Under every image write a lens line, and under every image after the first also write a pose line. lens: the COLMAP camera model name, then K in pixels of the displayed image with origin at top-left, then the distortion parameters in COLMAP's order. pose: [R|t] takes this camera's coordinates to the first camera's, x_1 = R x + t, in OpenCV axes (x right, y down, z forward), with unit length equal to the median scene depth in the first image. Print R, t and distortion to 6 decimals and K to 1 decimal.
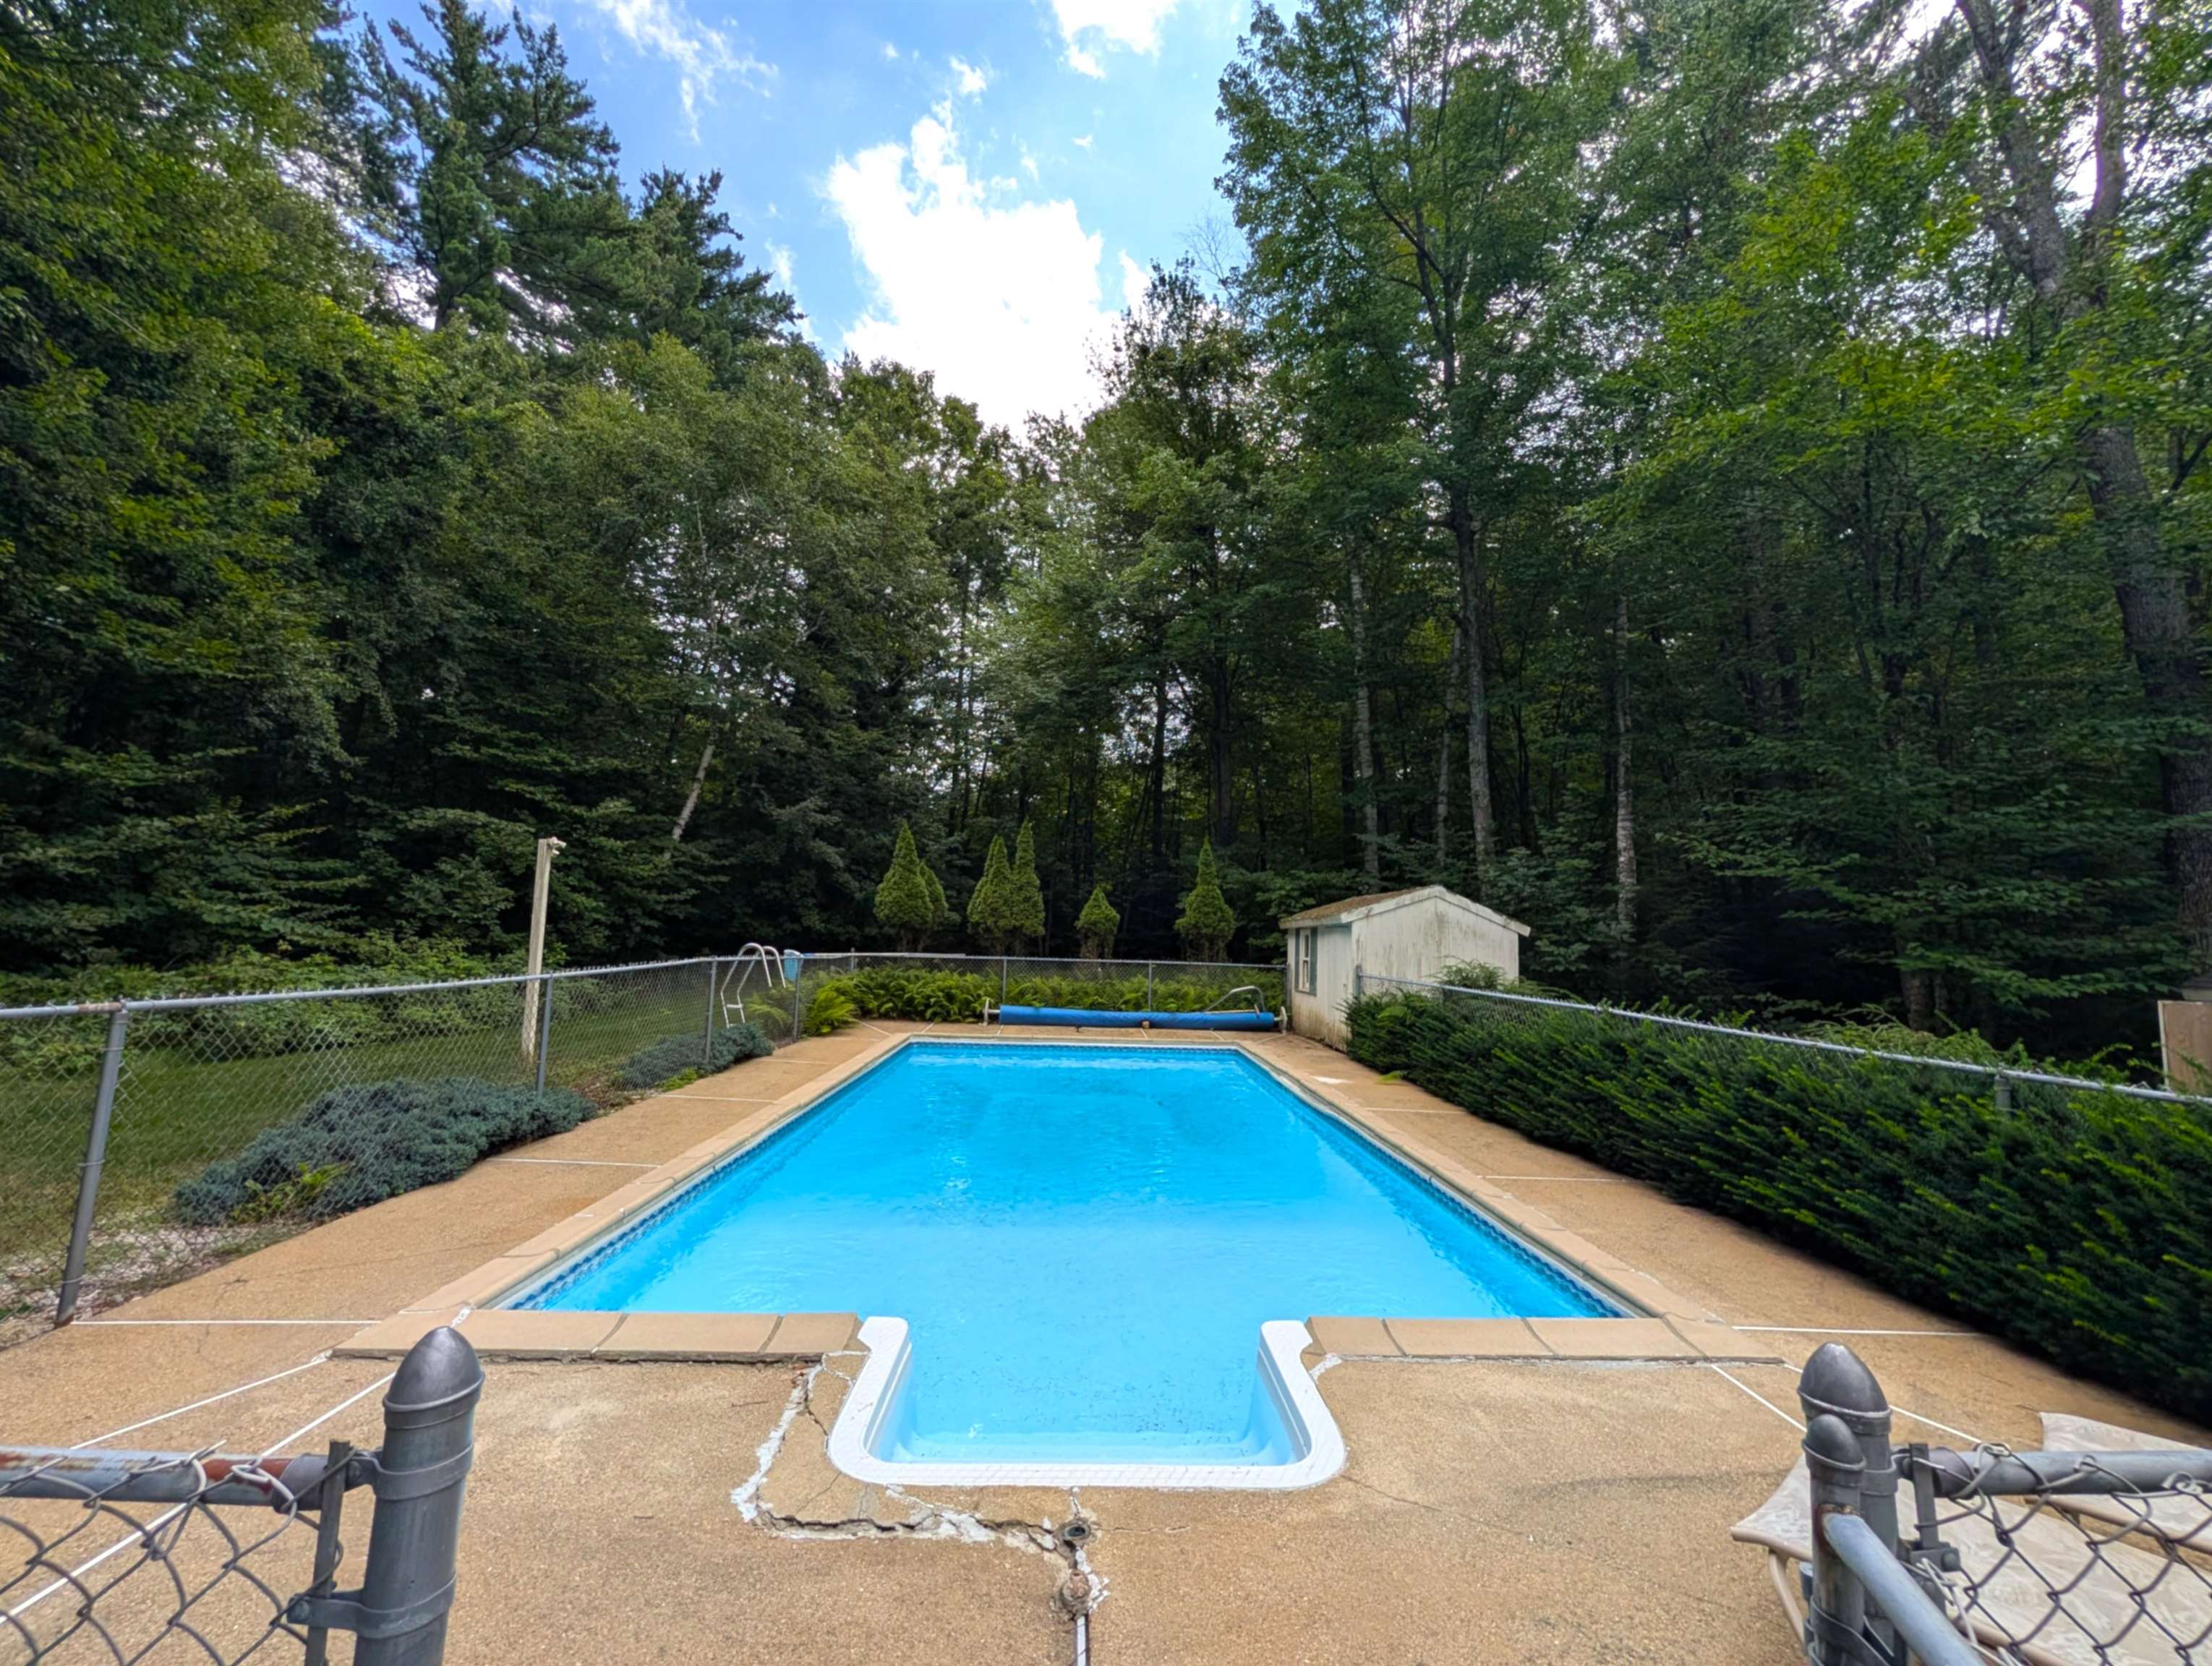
lens RADIAL K [[878.7, 0, 1112.7], [0, 878.7, 830.7], [0, 0, 1]] dist [0.000182, 0.000543]
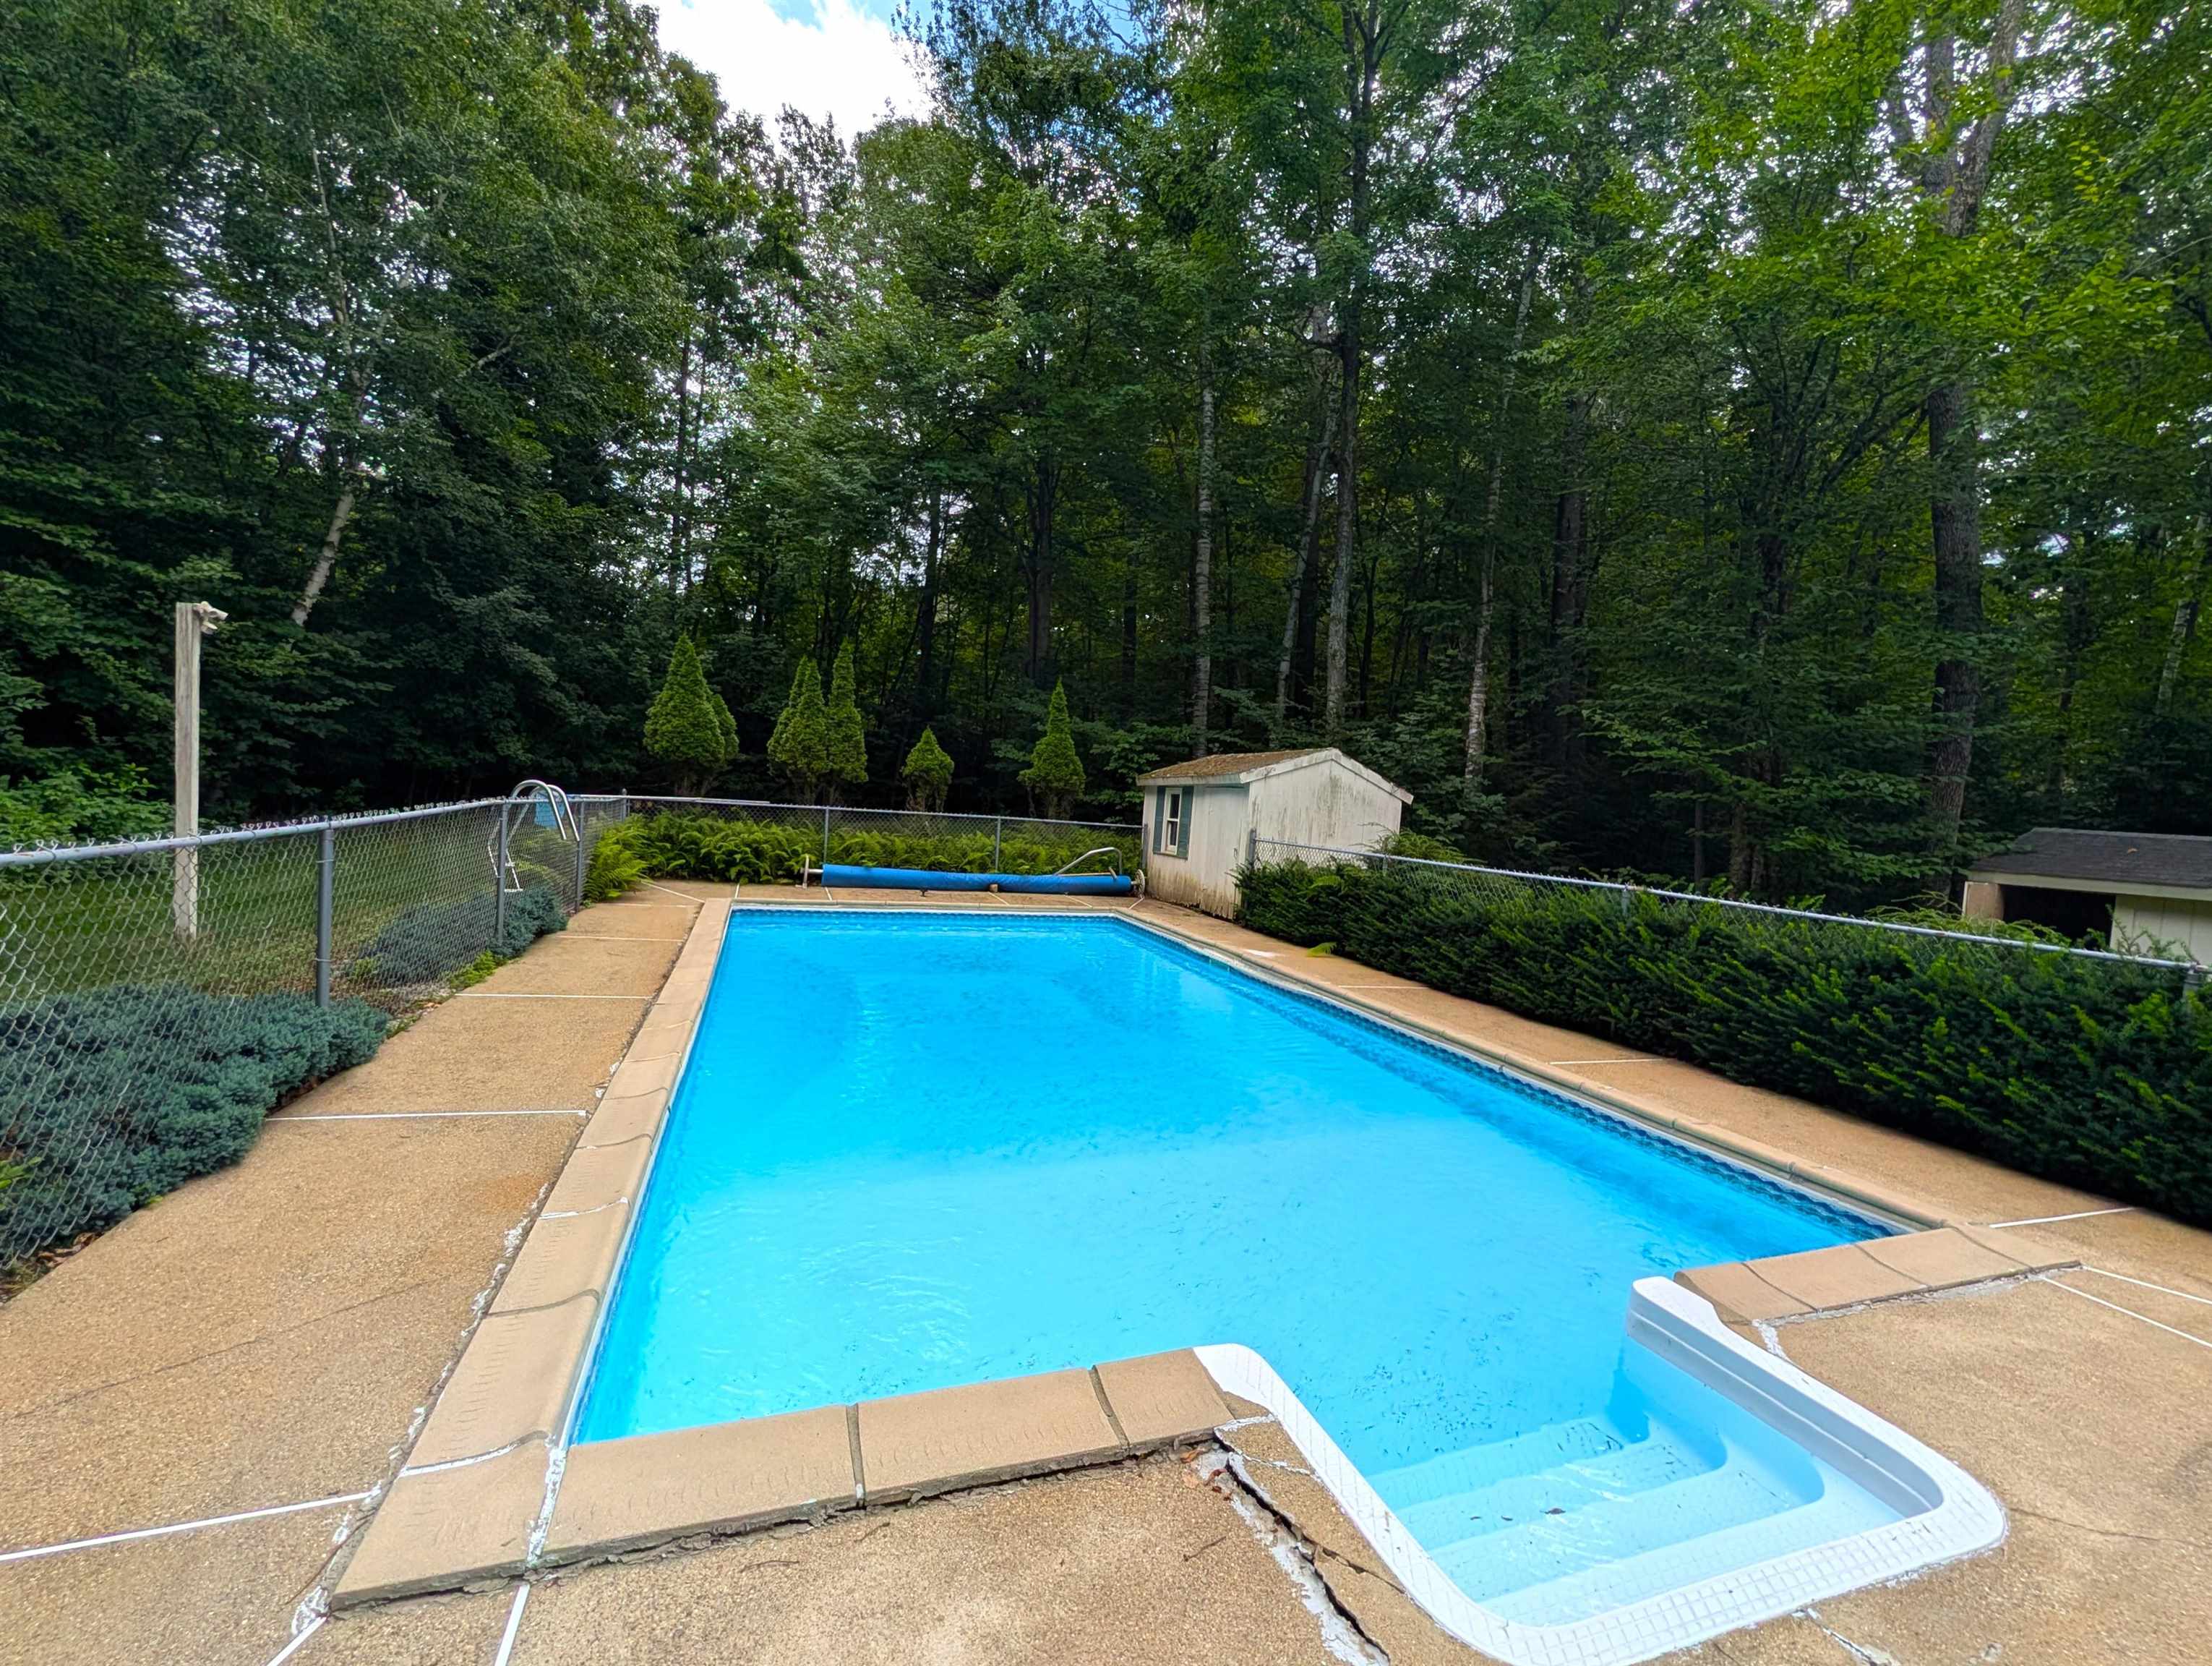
lens RADIAL K [[933.2, 0, 1111.1], [0, 933.2, 830.0], [0, 0, 1]] dist [-0.000808, 0.000028]
pose [[0.953761, 0.025623, 0.299471, -0.132638], [-0.074569, 0.985381, 0.153179, 0.011388], [-0.291168, -0.168428, 0.941729, 0.094108]]
